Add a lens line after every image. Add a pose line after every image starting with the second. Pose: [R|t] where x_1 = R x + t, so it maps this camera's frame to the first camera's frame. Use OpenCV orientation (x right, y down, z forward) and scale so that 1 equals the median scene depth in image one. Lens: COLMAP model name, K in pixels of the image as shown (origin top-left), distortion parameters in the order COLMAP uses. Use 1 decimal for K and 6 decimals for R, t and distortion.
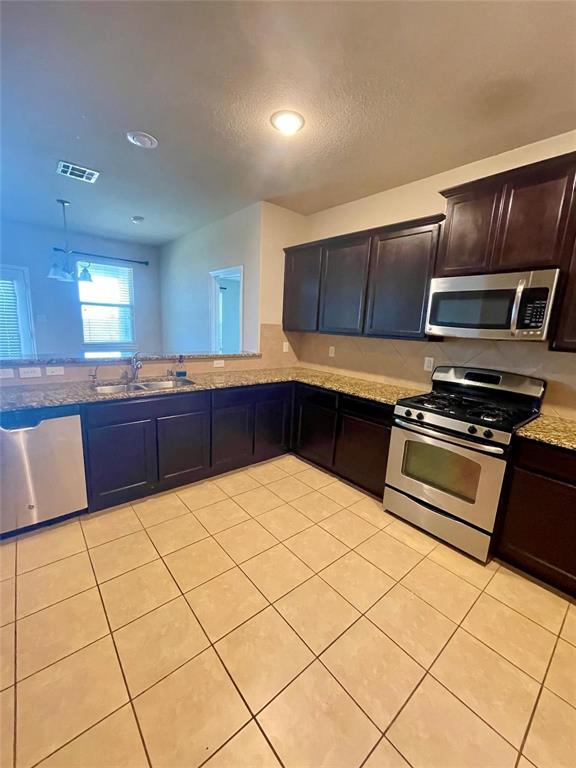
lens RADIAL K [[308.2, 0, 288.0], [0, 308.2, 384.0], [0, 0, 1]] dist [0.001149, -0.000020]
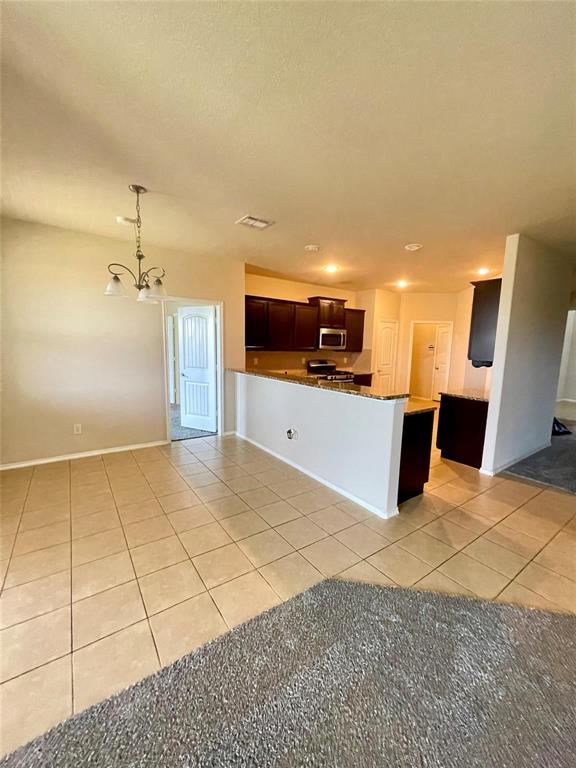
lens RADIAL K [[308.2, 0, 288.0], [0, 308.2, 384.0], [0, 0, 1]] dist [0.001149, -0.000020]
pose [[0.079911, -0.162135, 0.983528, -2.302212], [0.167527, 0.974833, 0.147090, -0.314102], [-0.982623, 0.153014, 0.105062, 1.088011]]
